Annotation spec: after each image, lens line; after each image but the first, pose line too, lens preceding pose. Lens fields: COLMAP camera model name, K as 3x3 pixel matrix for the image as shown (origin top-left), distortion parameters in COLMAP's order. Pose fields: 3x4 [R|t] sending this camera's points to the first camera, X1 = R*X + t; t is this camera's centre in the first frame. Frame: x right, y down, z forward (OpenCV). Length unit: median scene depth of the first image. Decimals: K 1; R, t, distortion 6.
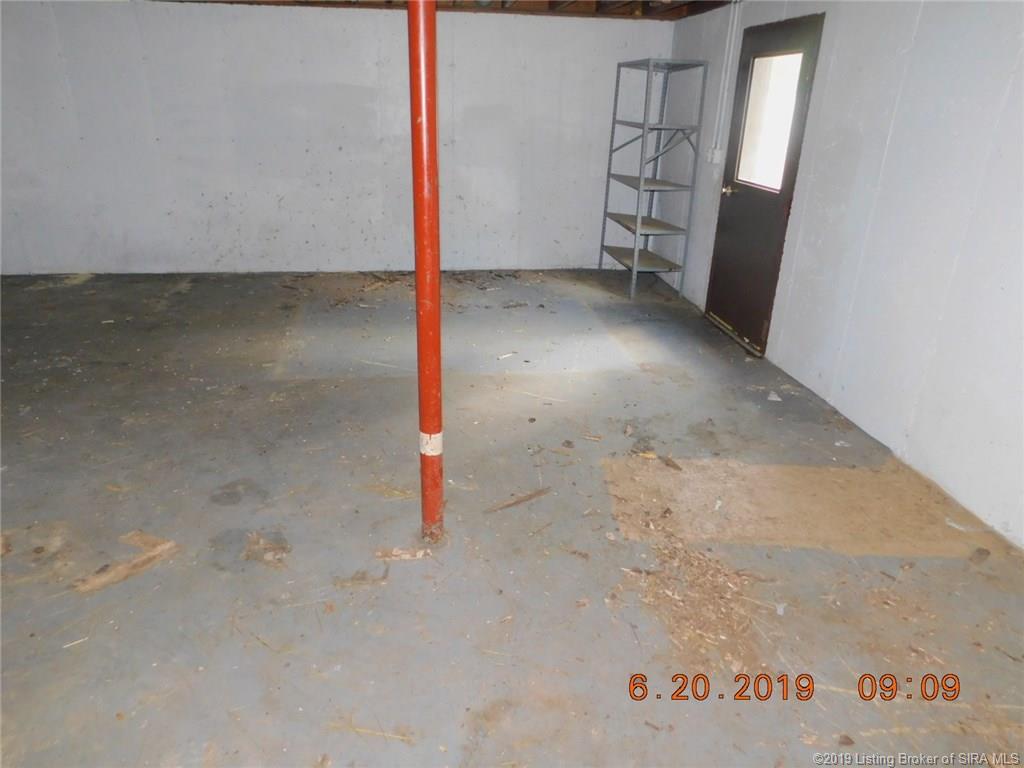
lens RADIAL K [[693.1, 0, 512.0], [0, 693.1, 384.0], [0, 0, 1]] dist [-0.004367, 0.005900]
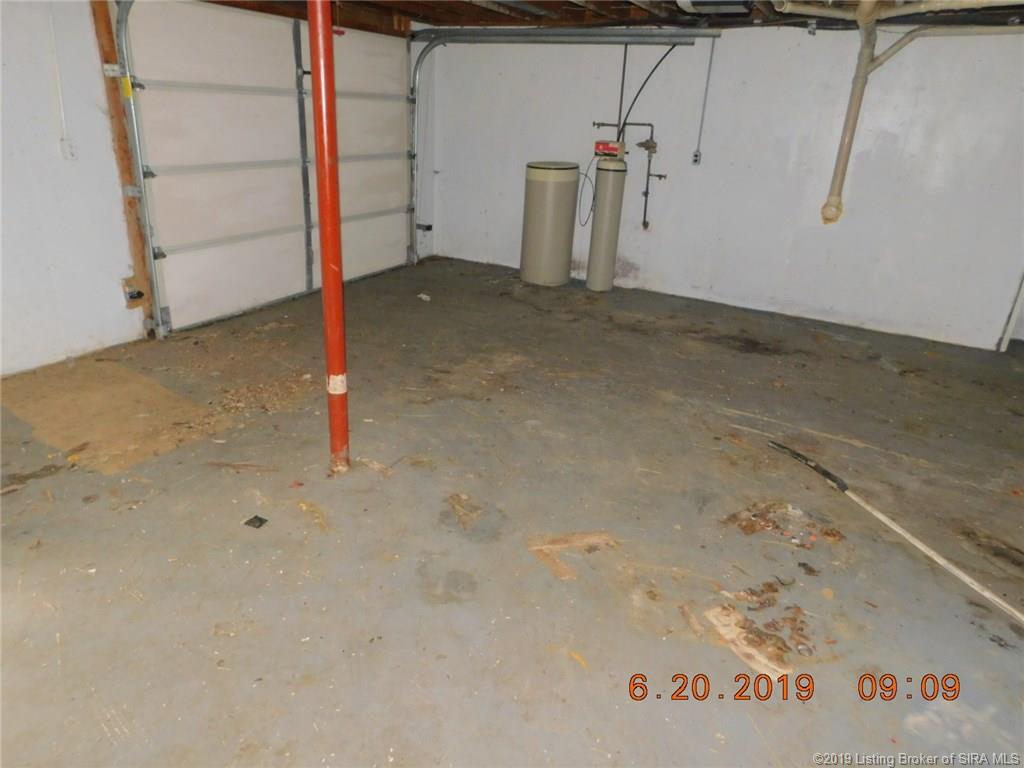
lens RADIAL K [[693.1, 0, 512.0], [0, 693.1, 384.0], [0, 0, 1]] dist [-0.004367, 0.005900]
pose [[-0.818598, -0.273336, 0.505157, -0.935570], [0.166702, 0.728580, 0.664366, -0.630092], [-0.549643, 0.628060, -0.550848, 1.459480]]
